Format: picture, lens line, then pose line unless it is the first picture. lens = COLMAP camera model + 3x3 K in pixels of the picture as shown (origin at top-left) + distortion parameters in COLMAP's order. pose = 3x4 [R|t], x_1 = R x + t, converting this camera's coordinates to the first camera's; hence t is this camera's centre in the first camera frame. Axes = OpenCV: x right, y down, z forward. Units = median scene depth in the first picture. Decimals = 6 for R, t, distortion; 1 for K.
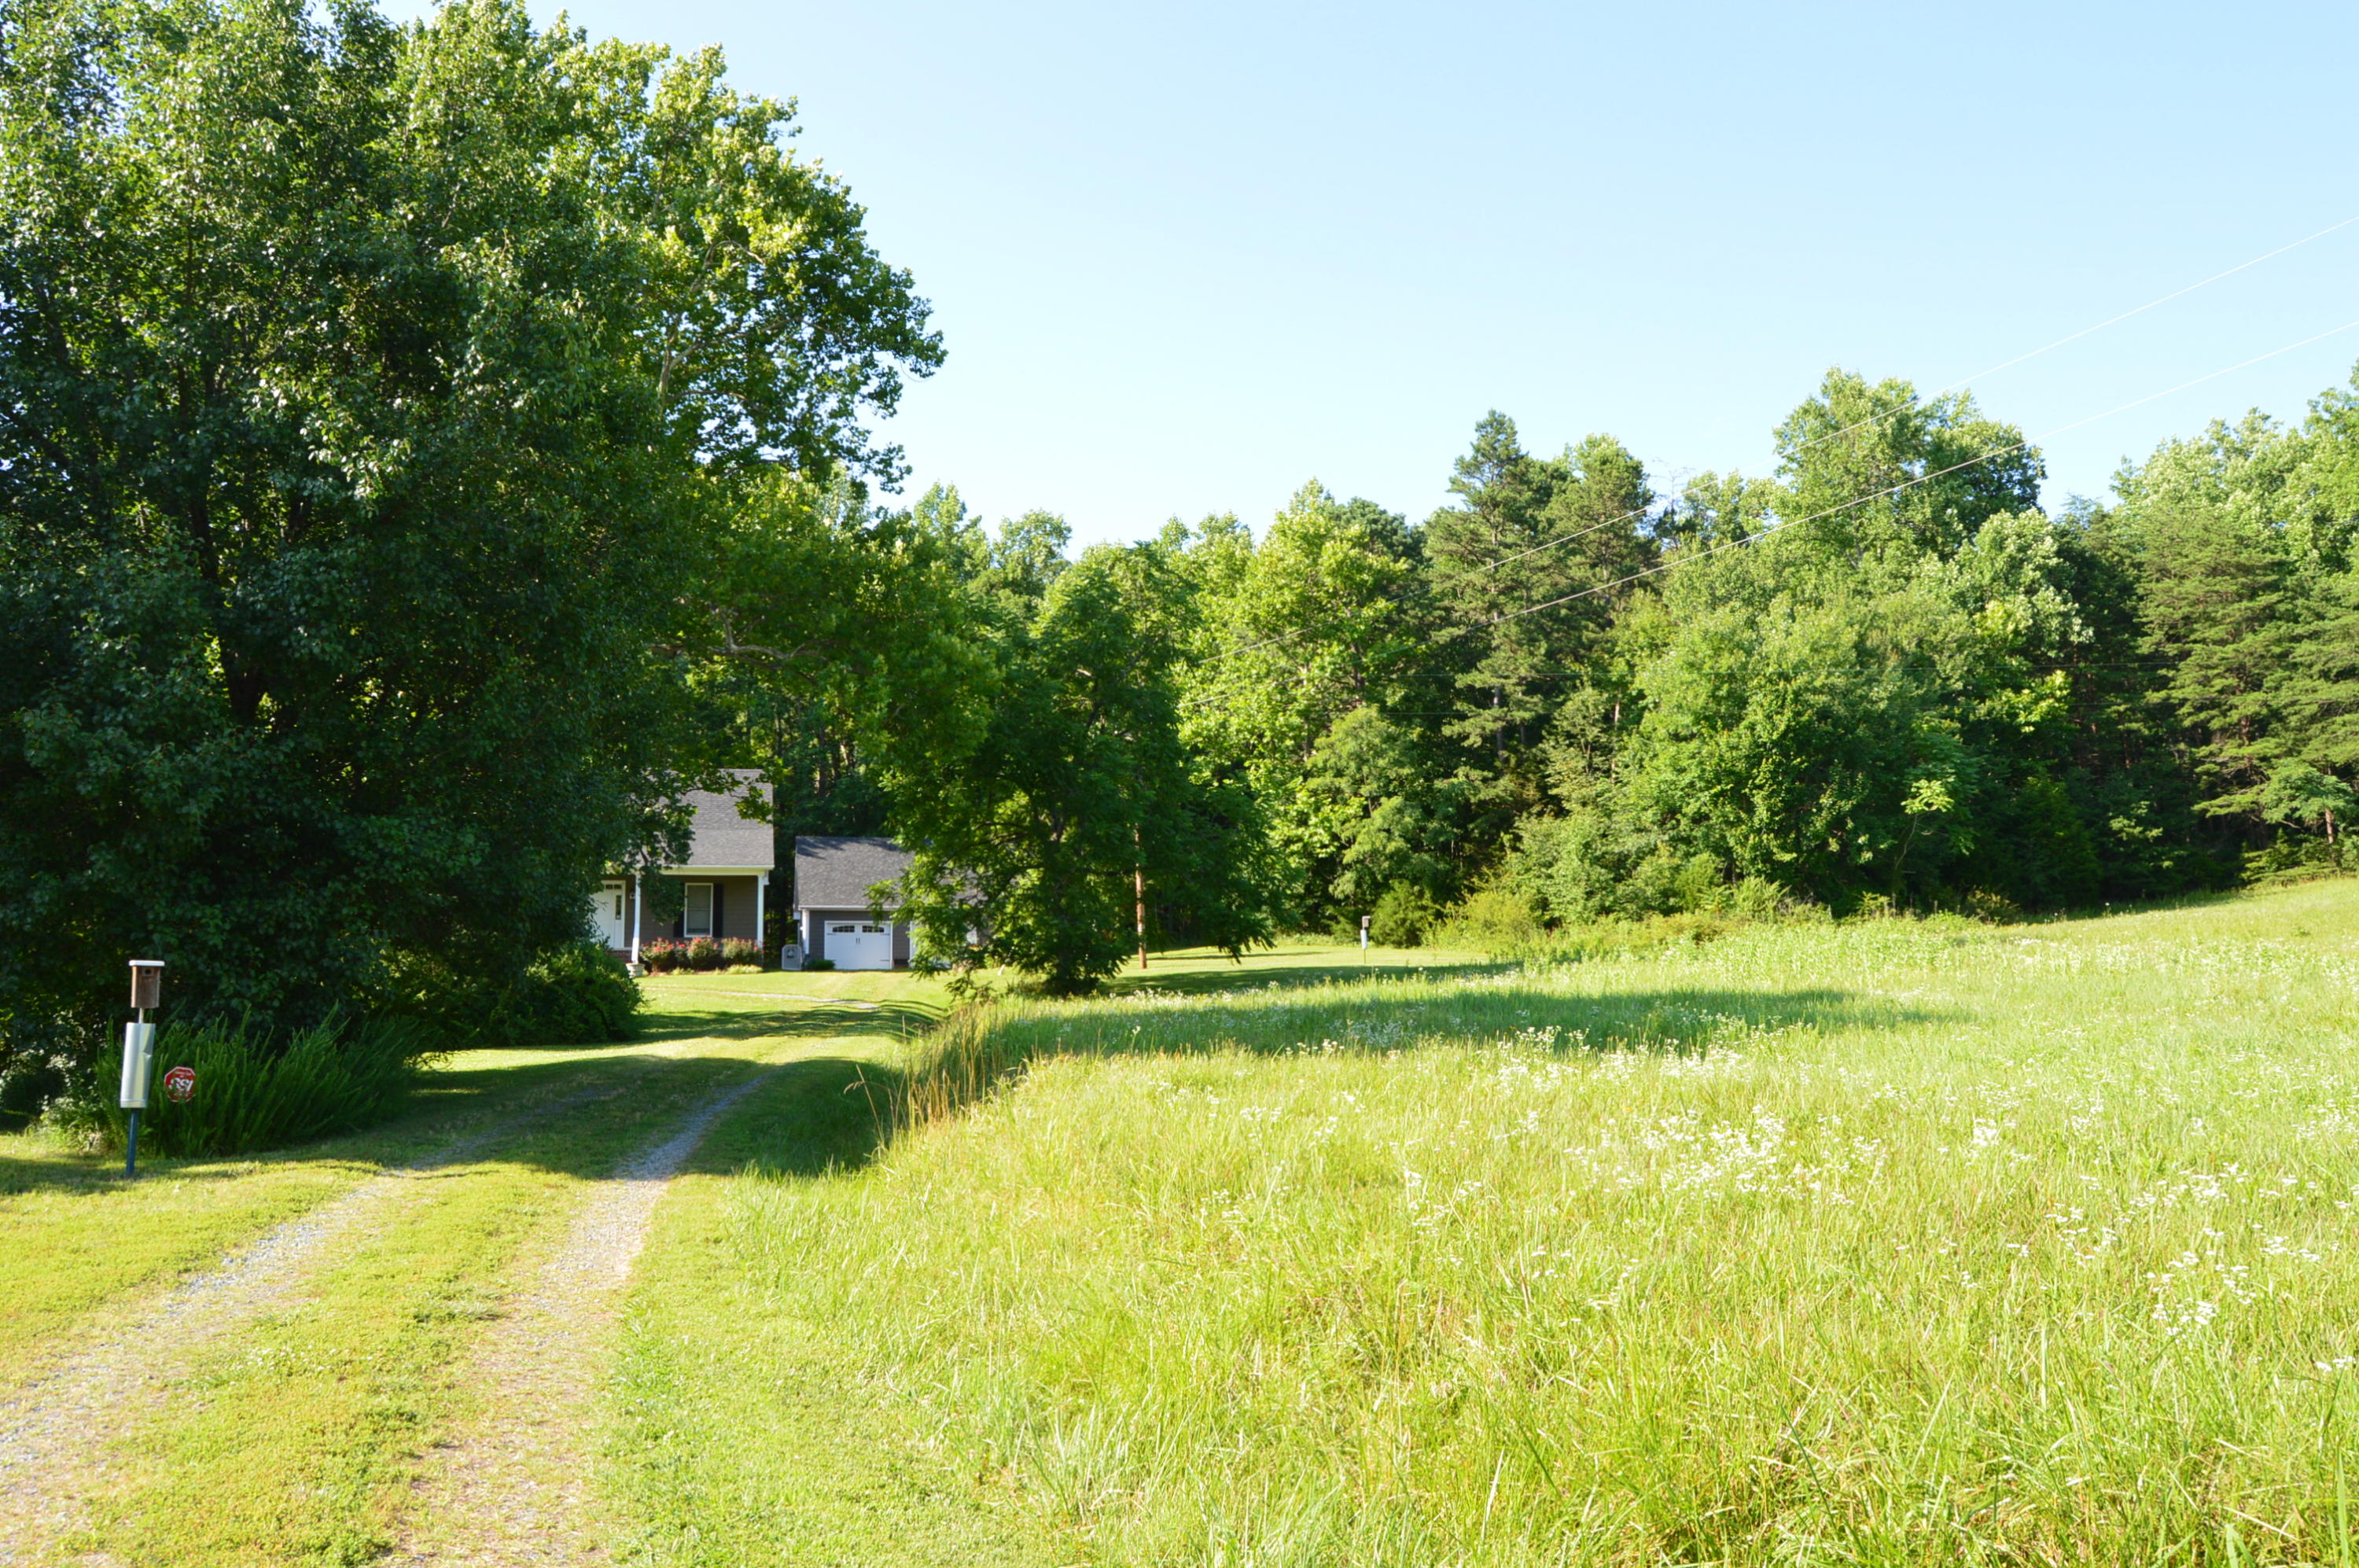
lens RADIAL K [[1972.9, 0, 1179.4], [0, 1972.9, 760.1], [0, 0, 1]] dist [-0.000737, 0.000474]
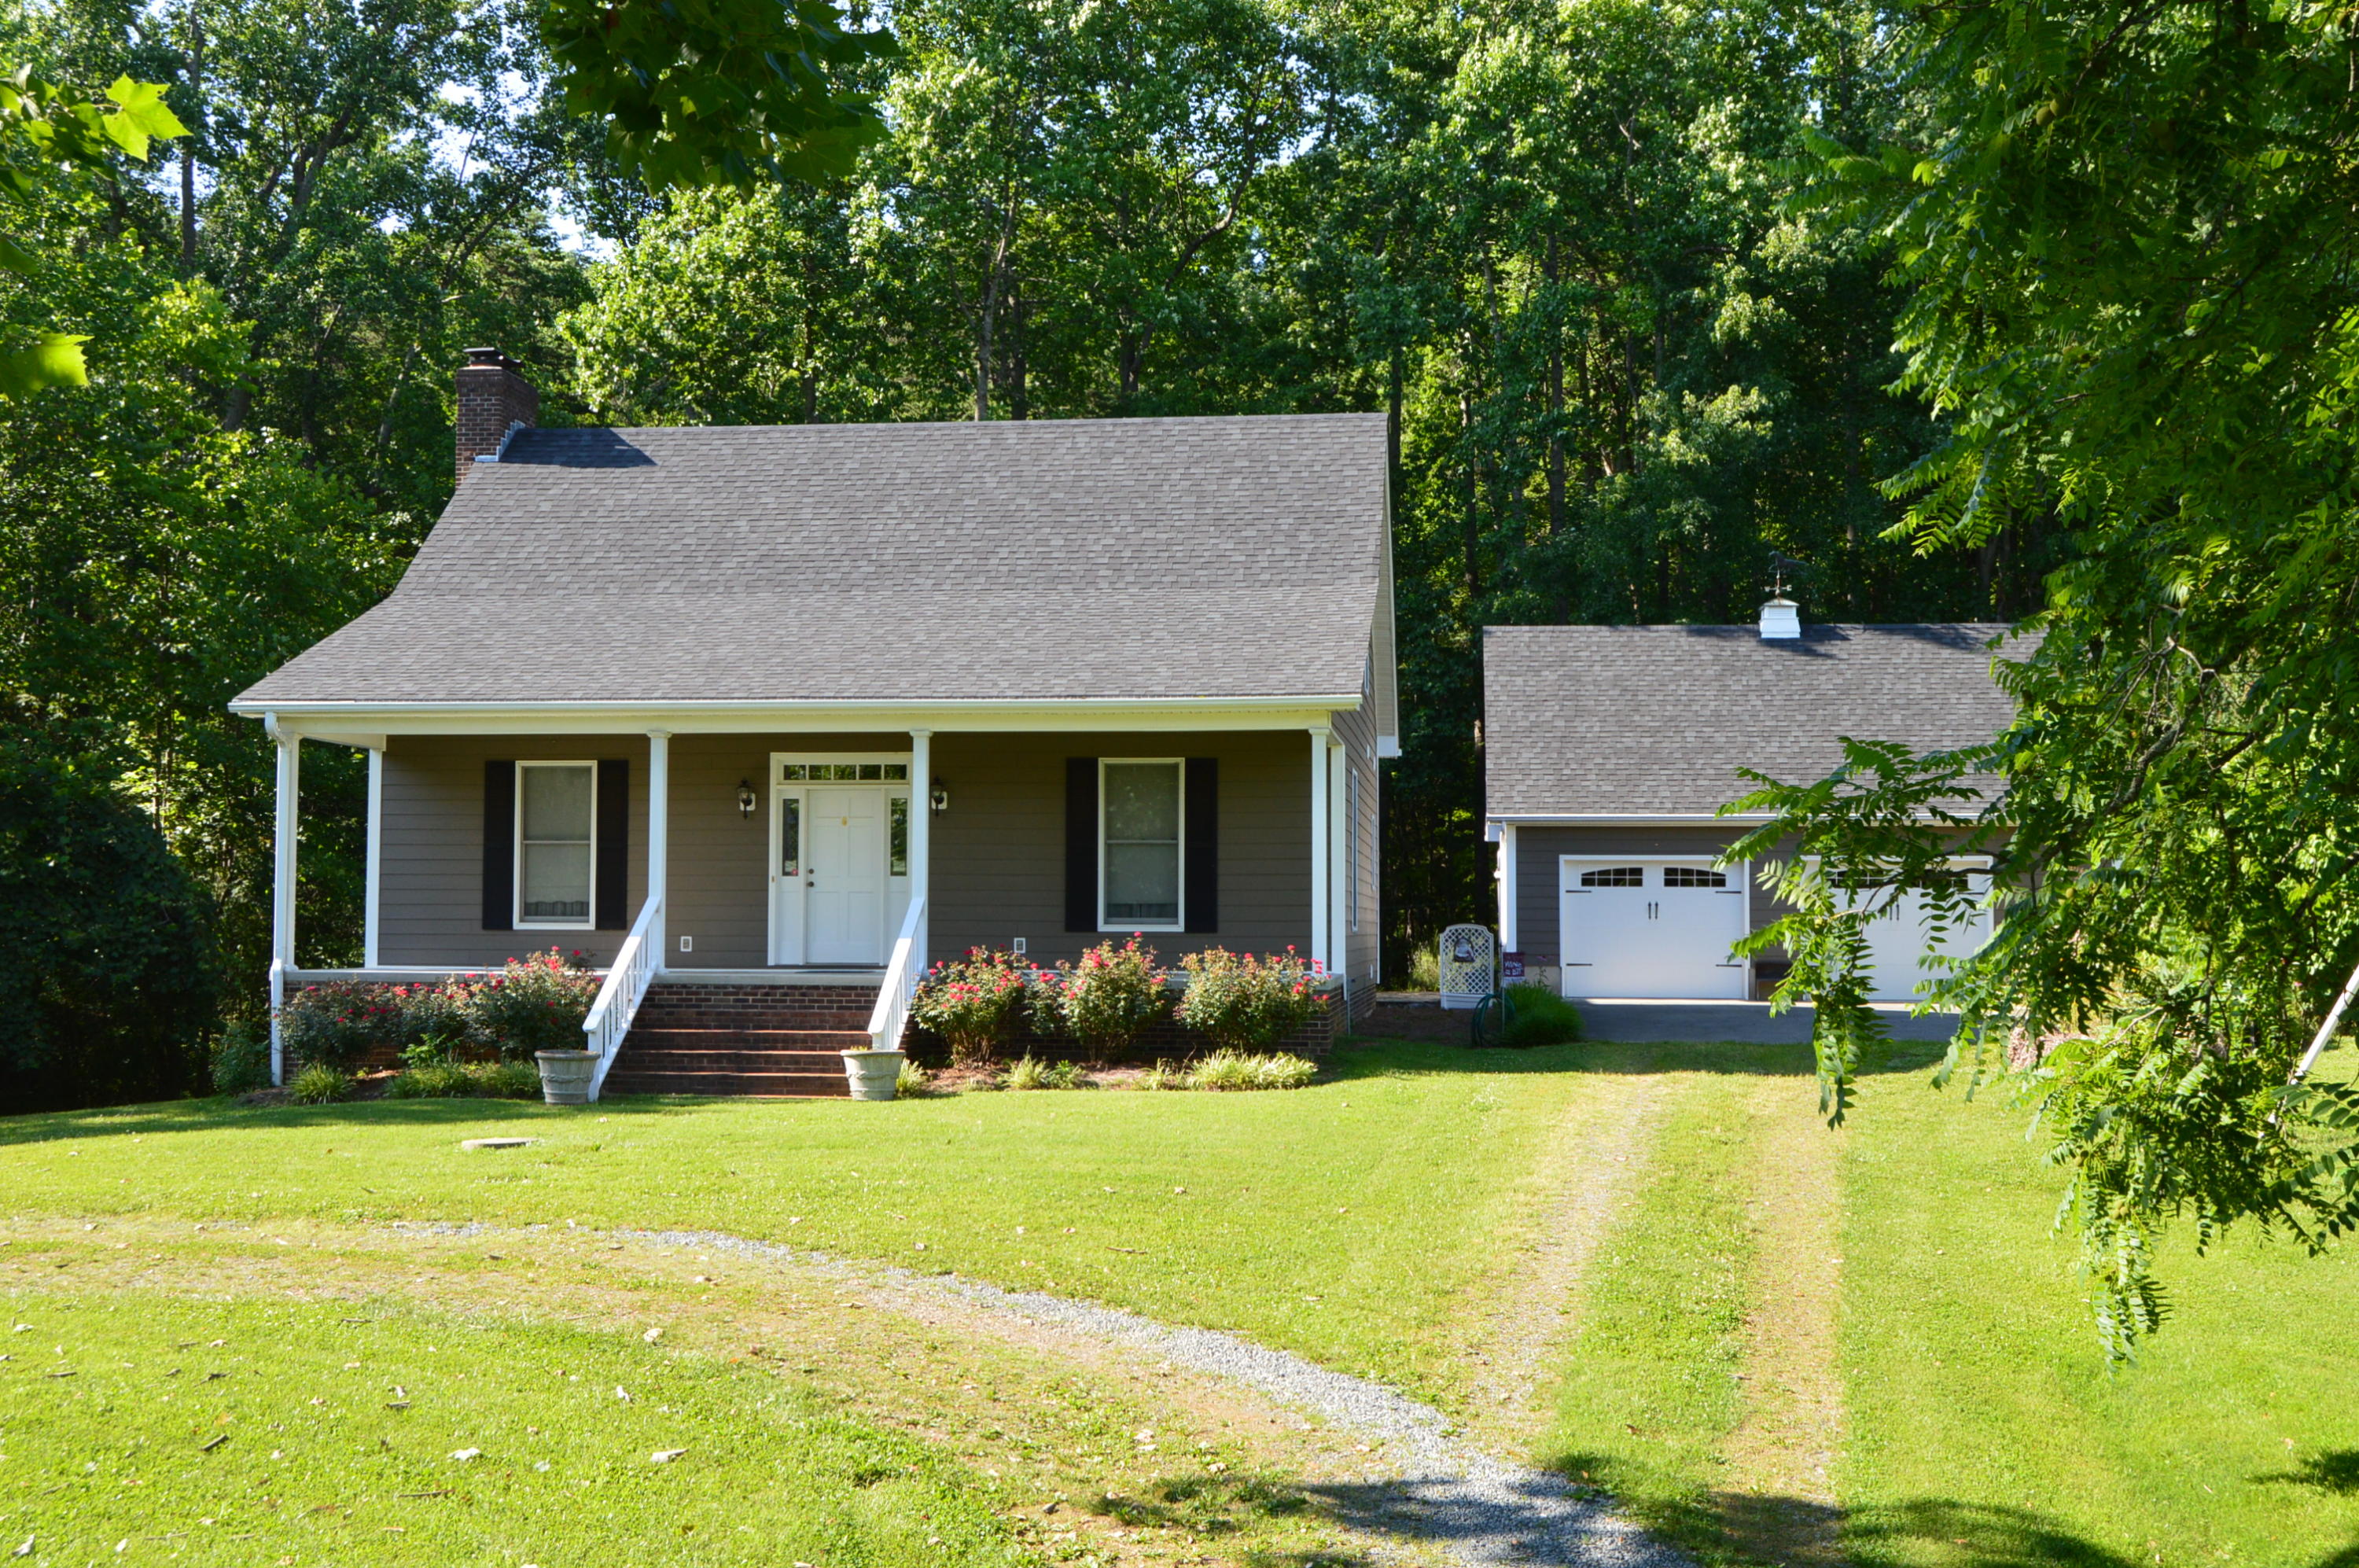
lens RADIAL K [[2611.7, 0, 1179.5], [0, 2611.7, 784.0], [0, 0, 1]] dist [-0.017492, -0.002101]
pose [[0.944383, 0.001536, -0.328845, -0.106752], [0.025370, 0.996669, 0.077512, 0.036226], [0.327869, -0.081543, 0.941198, 0.638487]]
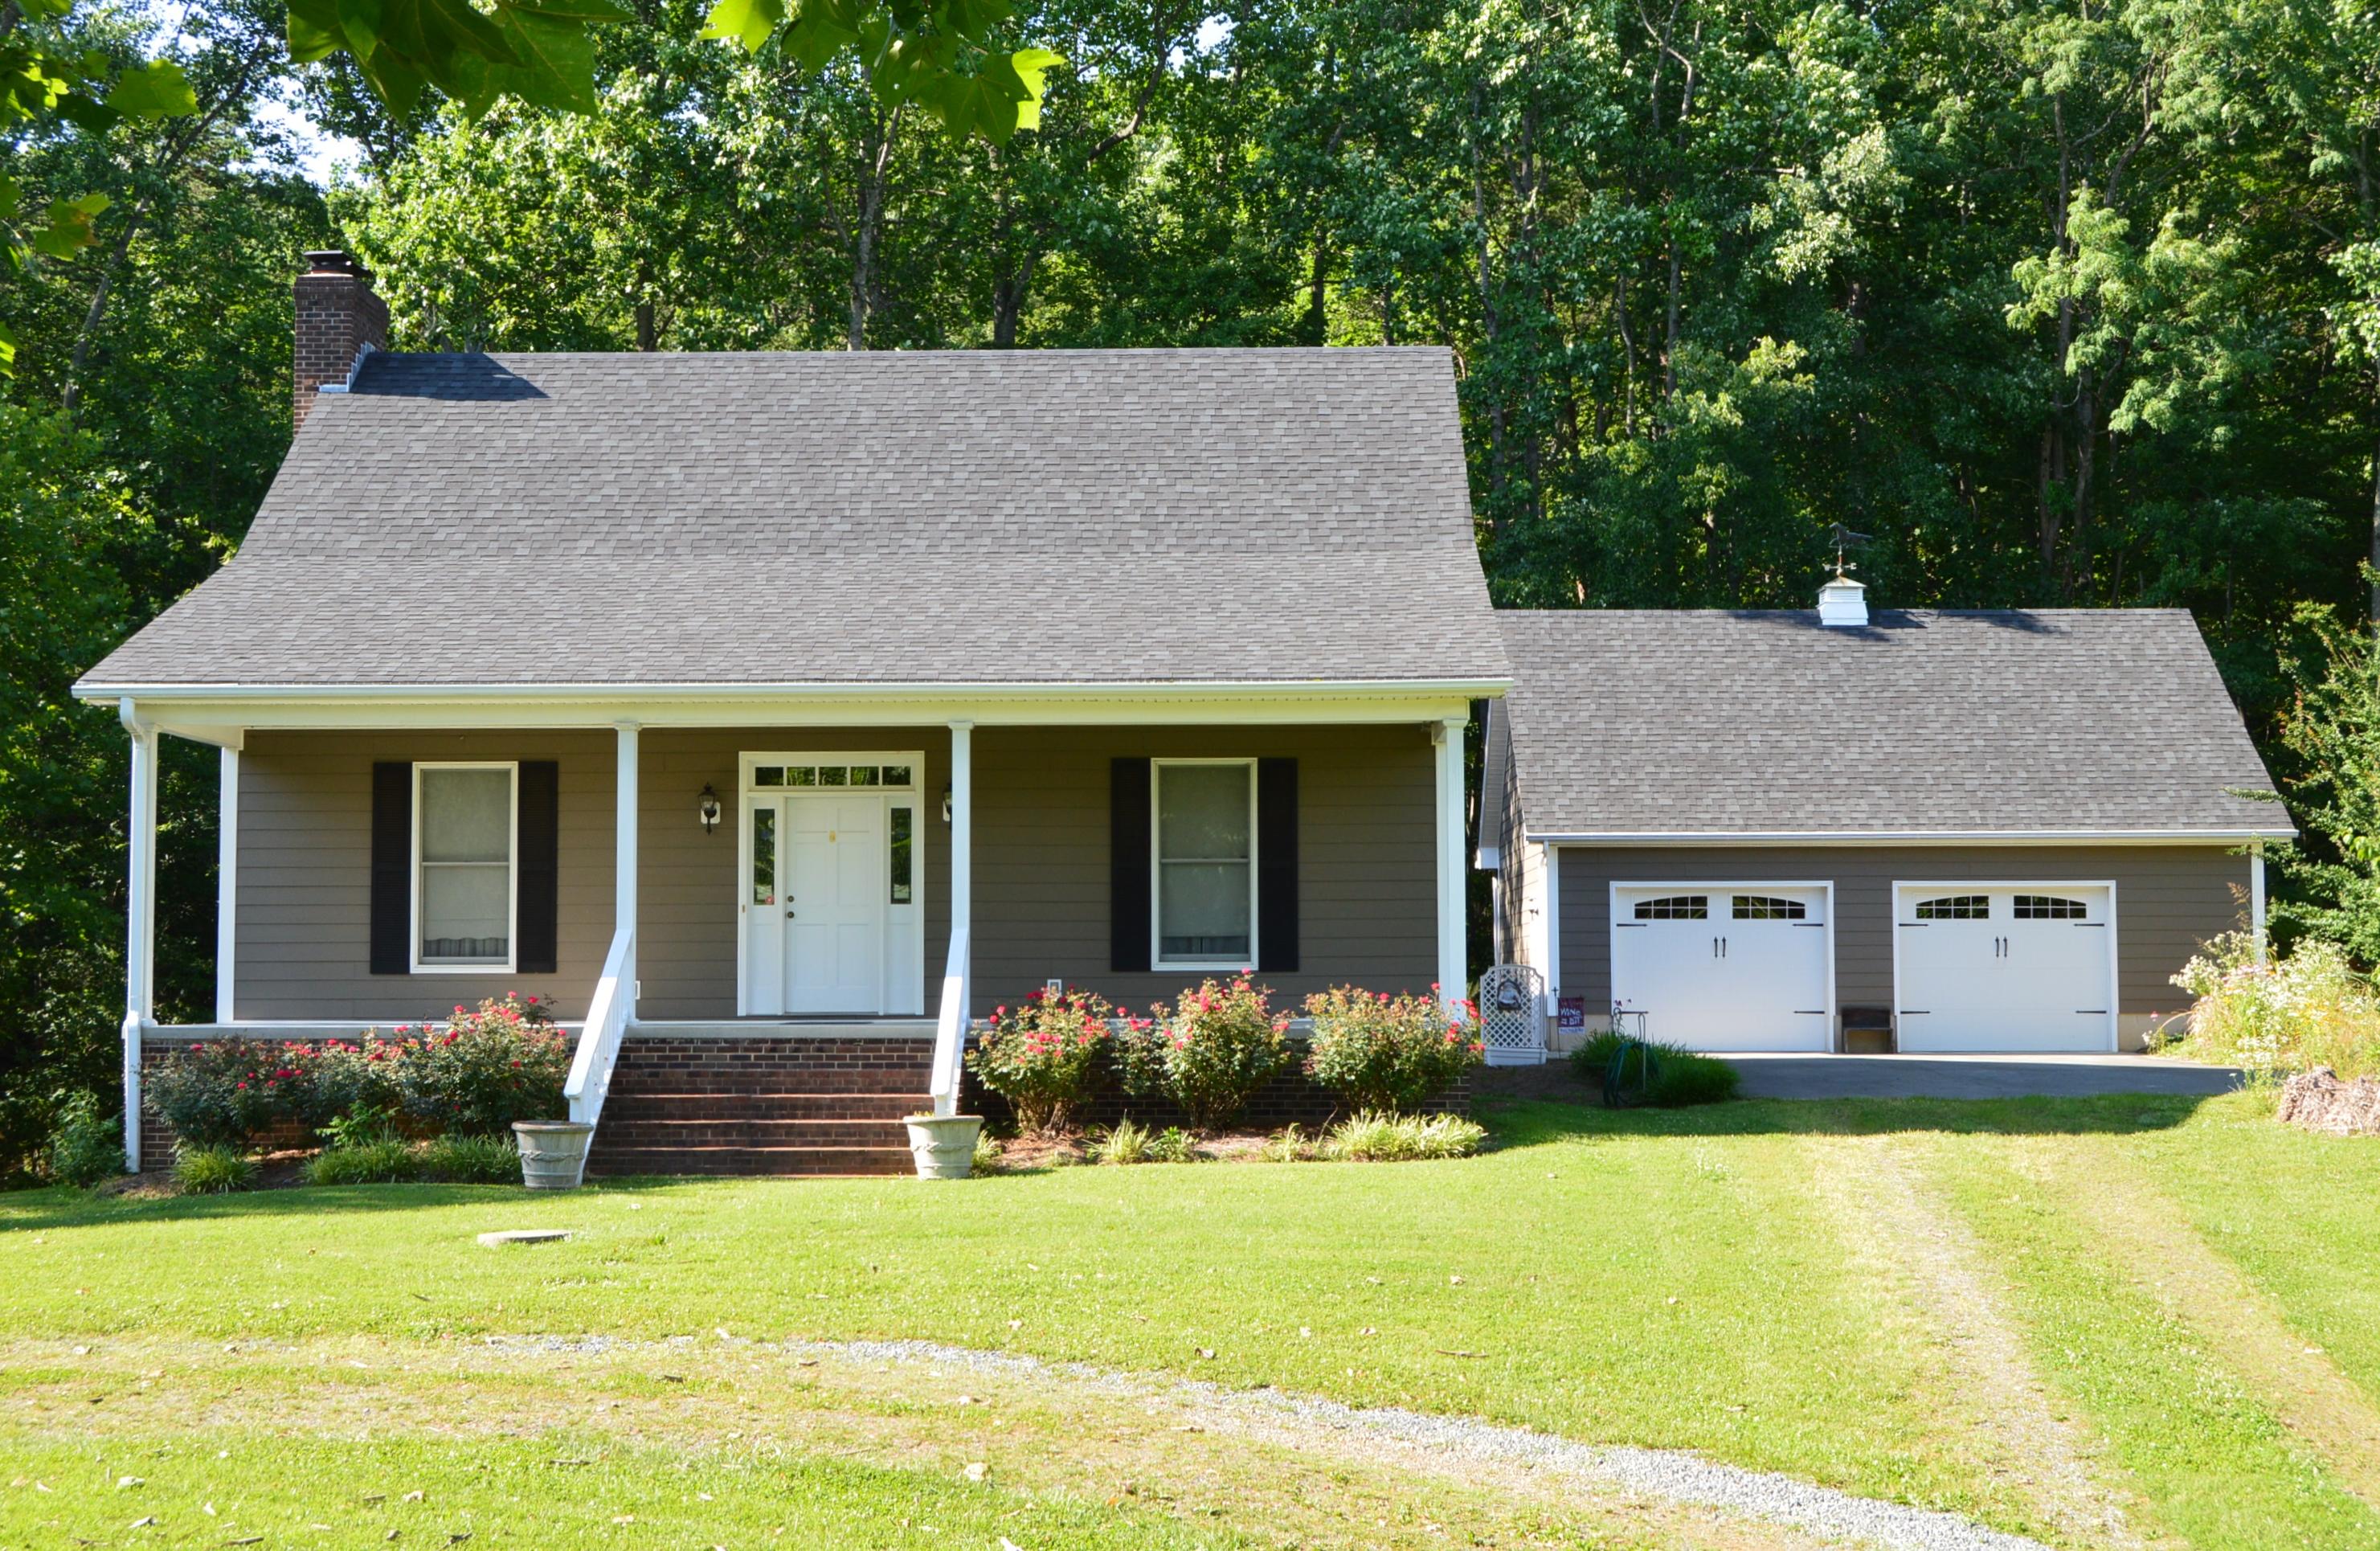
lens RADIAL K [[3083.2, 0, 1190.0], [0, 3083.2, 775.5], [0, 0, 1]] dist [-0.012186, -0.048885]
pose [[0.972176, -0.003173, -0.234230, -0.158256], [0.019165, 0.997634, 0.066031, 0.040013], [0.233466, -0.068682, 0.969936, 0.638563]]
